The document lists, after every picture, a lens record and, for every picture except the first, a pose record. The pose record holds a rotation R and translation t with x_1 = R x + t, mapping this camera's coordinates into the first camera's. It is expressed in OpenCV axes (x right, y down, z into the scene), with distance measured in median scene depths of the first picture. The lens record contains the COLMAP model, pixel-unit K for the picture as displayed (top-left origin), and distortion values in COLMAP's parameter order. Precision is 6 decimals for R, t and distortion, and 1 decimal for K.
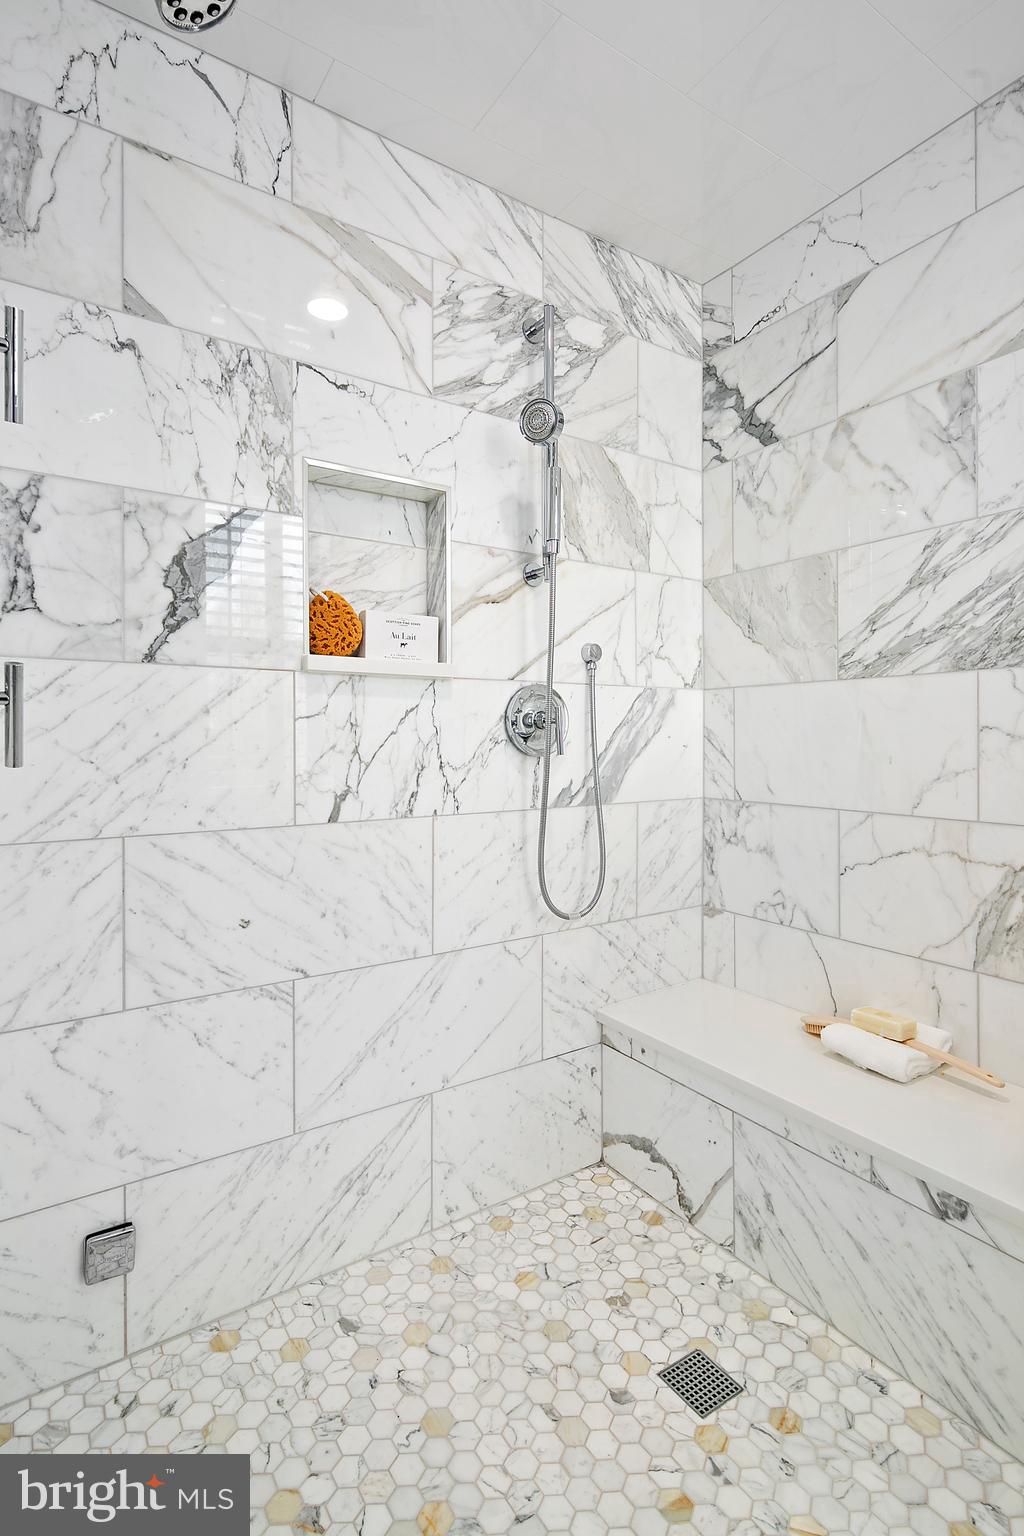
lens RADIAL K [[750.4, 0, 479.2], [0, 750.4, 736.1], [0, 0, 1]] dist [0.003379, -0.002376]
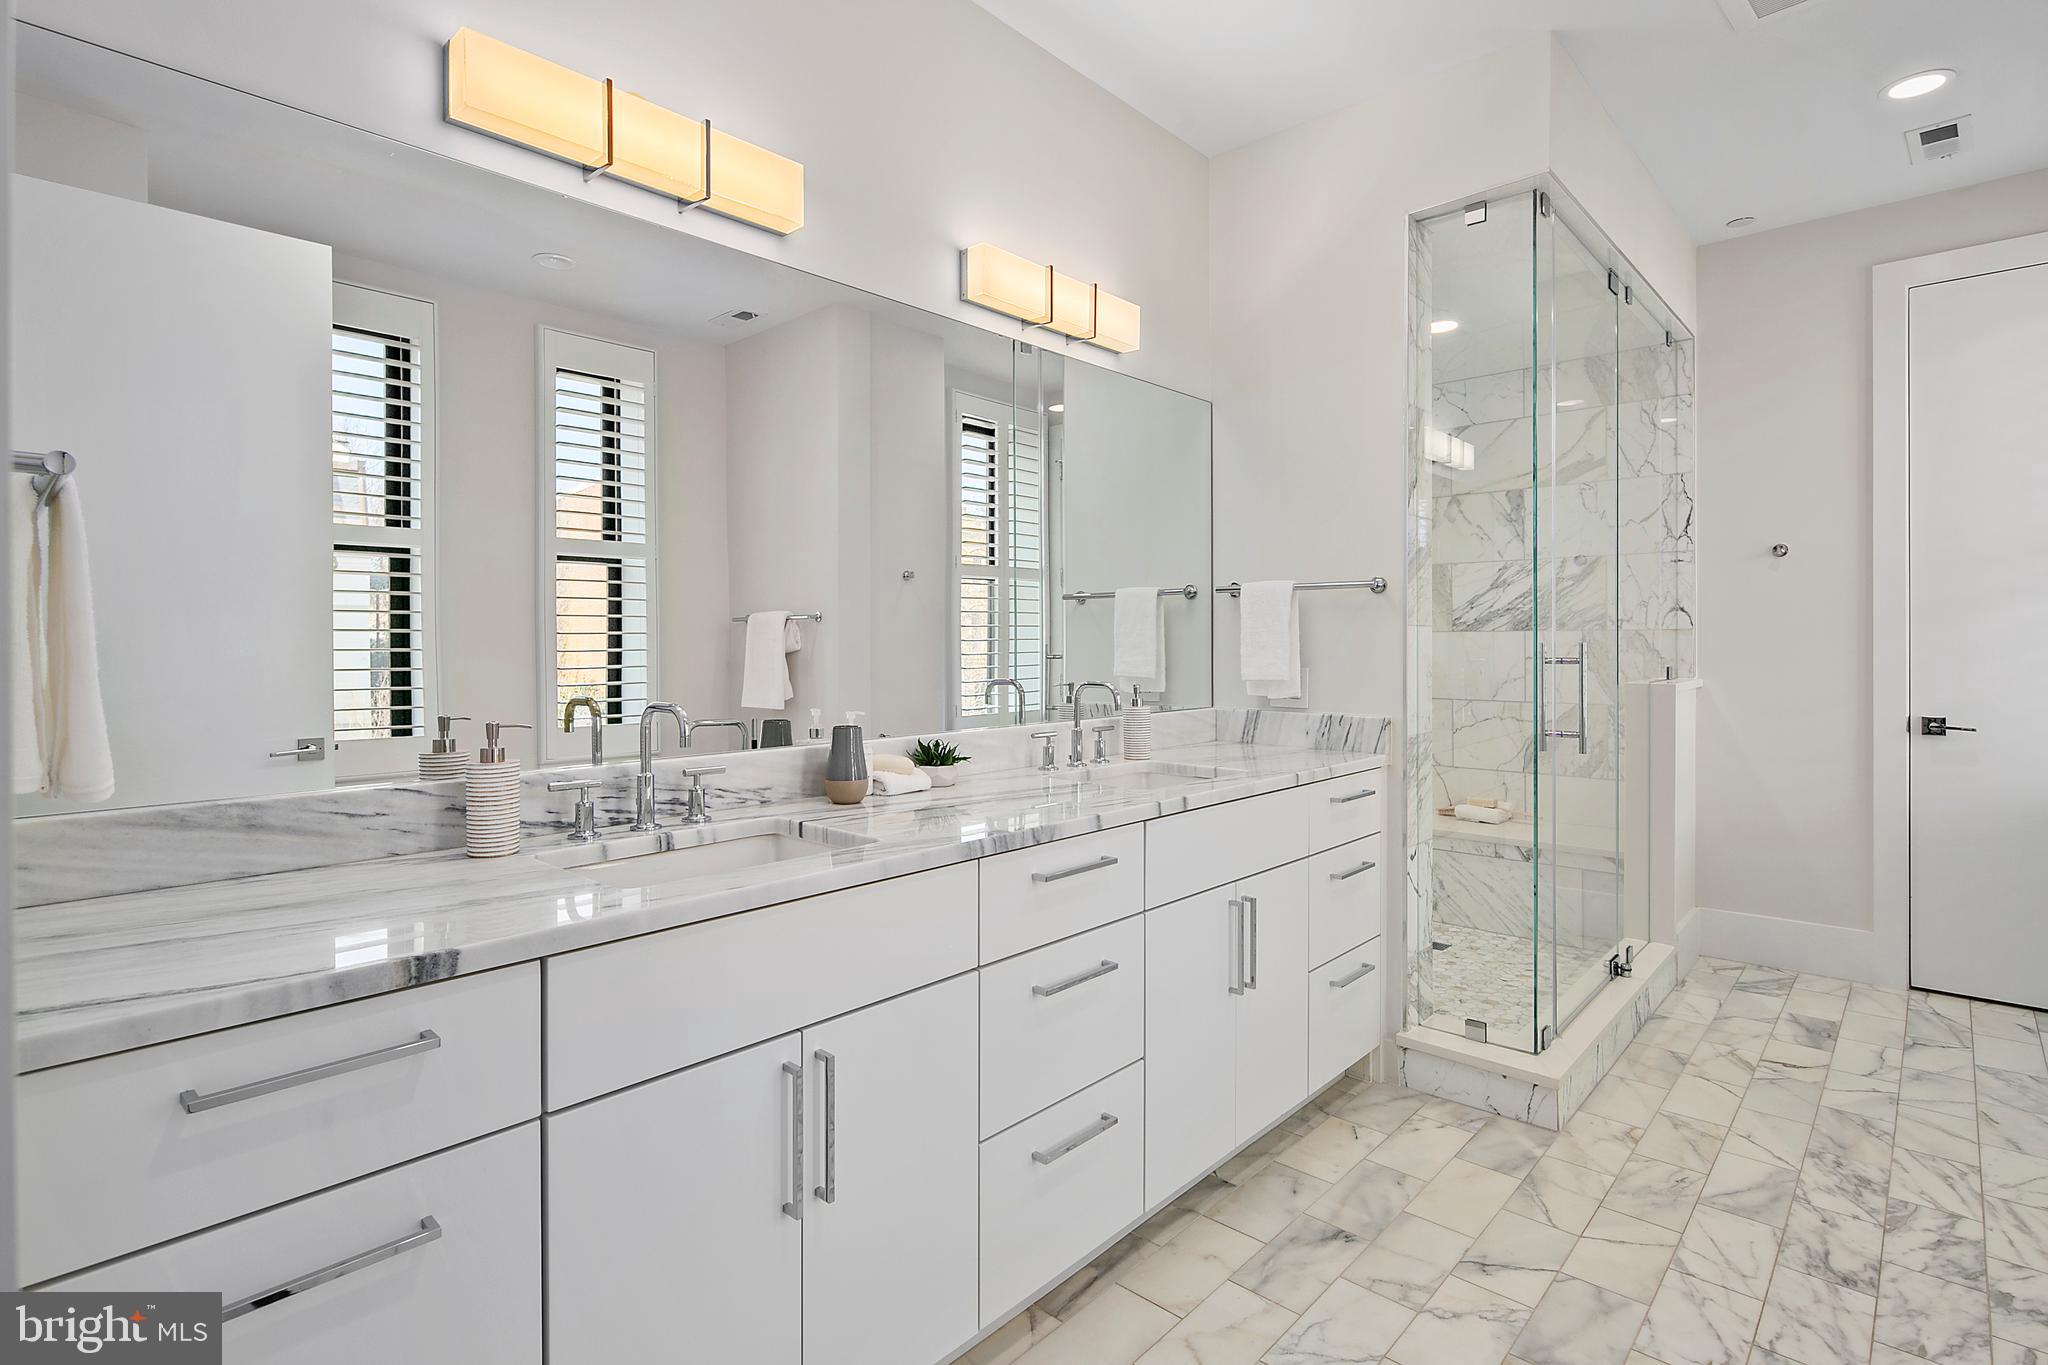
lens RADIAL K [[1000.5, 0, 1005.3], [0, 1000.5, 644.5], [0, 0, 1]] dist [0.003379, -0.002376]
pose [[0.969713, 0.000248, 0.244246, -1.385593], [0.001545, 0.999973, -0.007148, -0.028254], [-0.244241, 0.007309, 0.969687, -1.325446]]
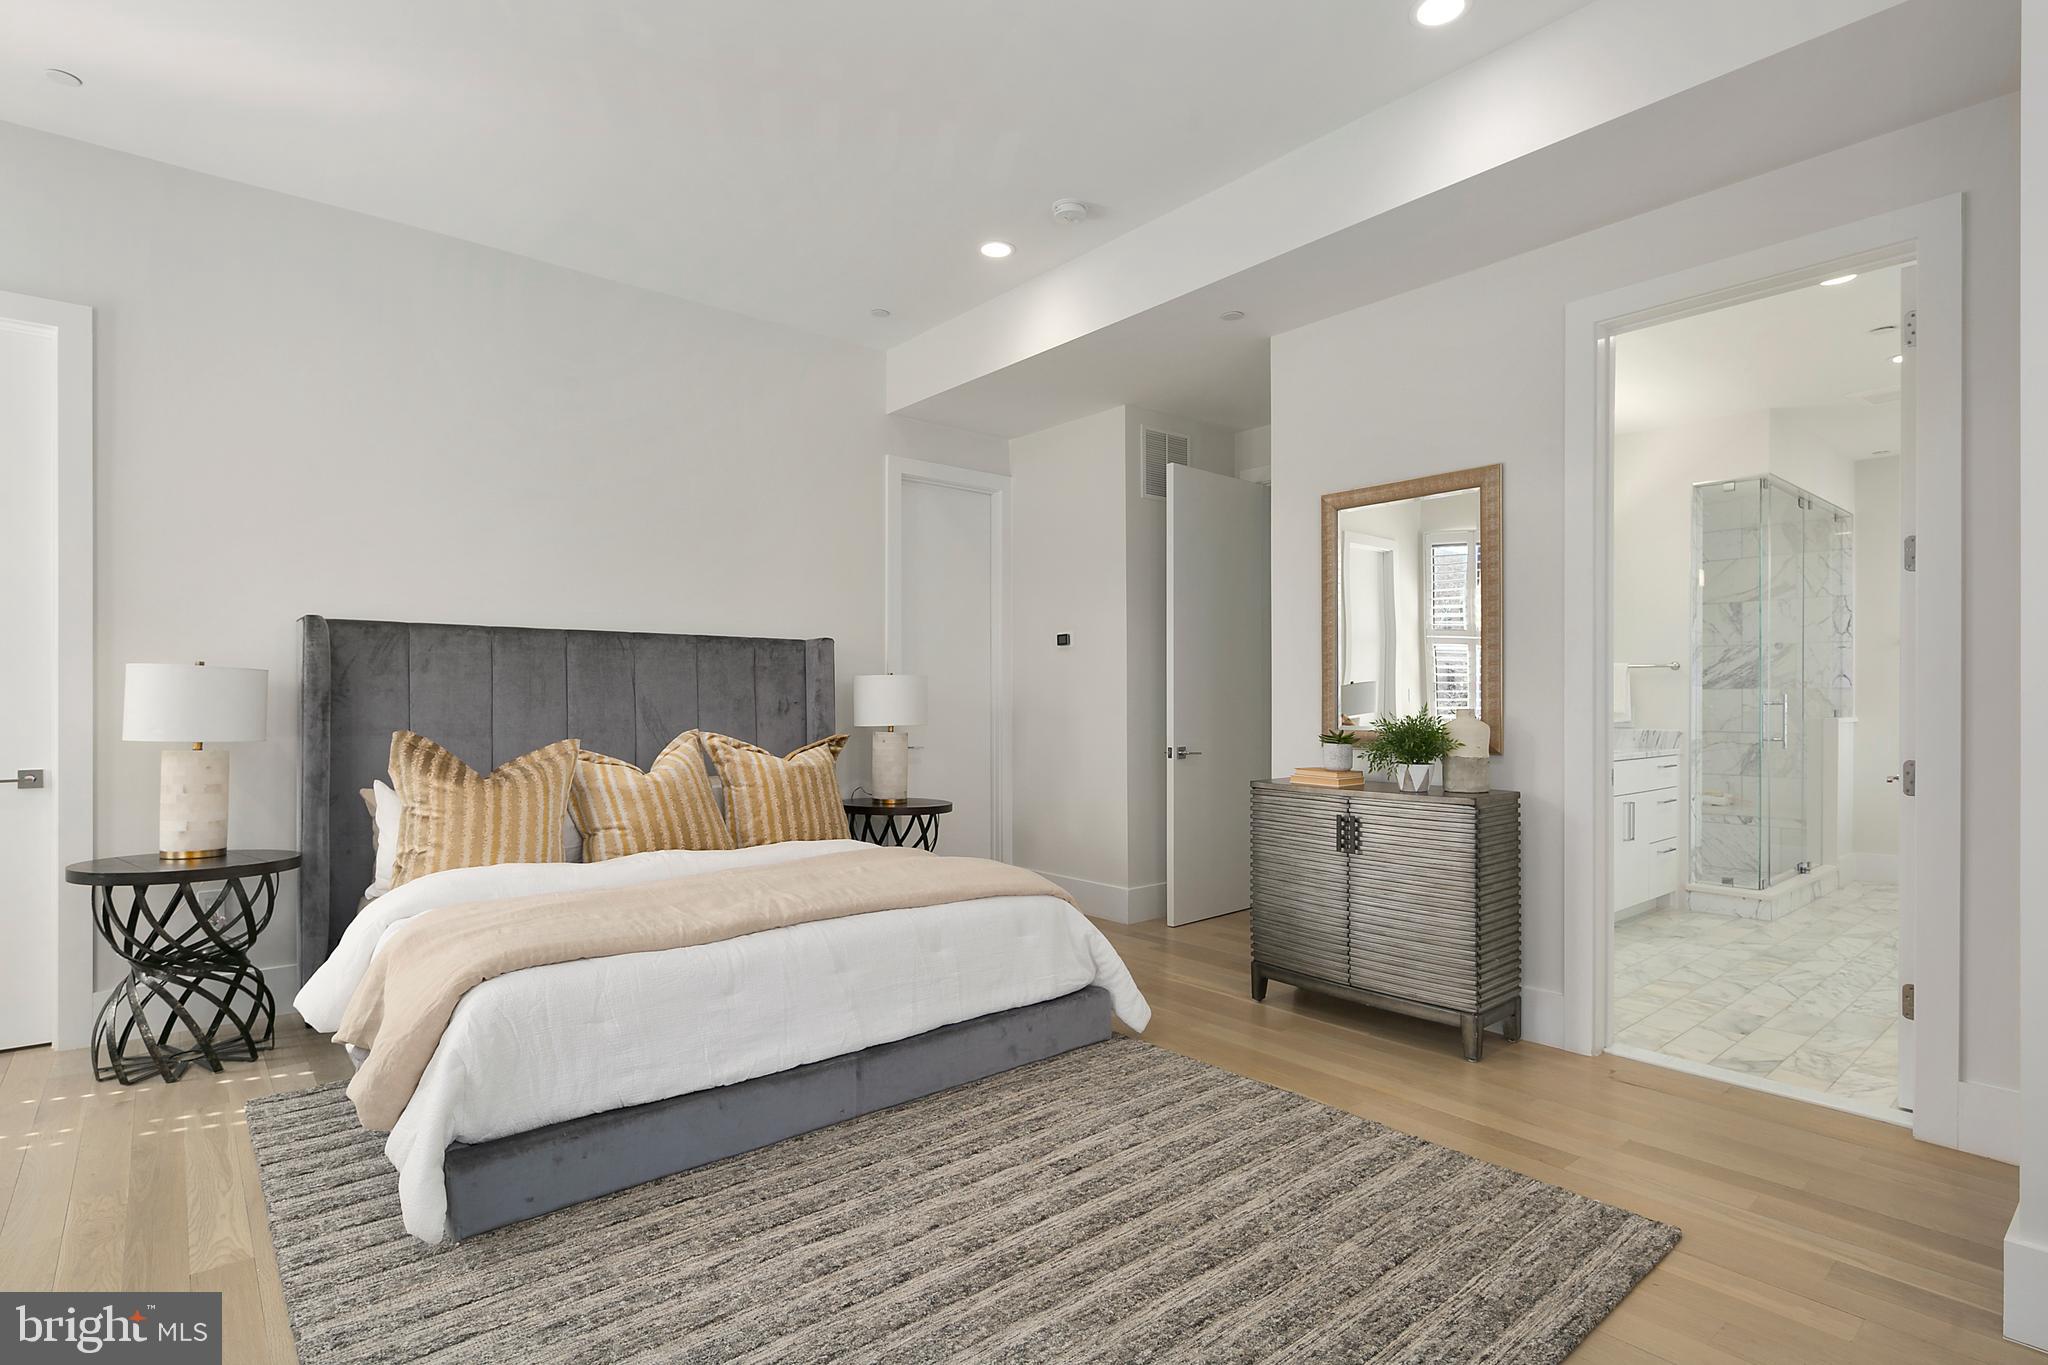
lens RADIAL K [[1000.5, 0, 1023.0], [0, 1000.5, 701.9], [0, 0, 1]] dist [0.003379, -0.002376]
pose [[0.991235, 0.004576, 0.132030, -3.087391], [-0.003585, 0.999964, -0.007742, 0.021552], [-0.132061, 0.007200, 0.991216, -3.002626]]
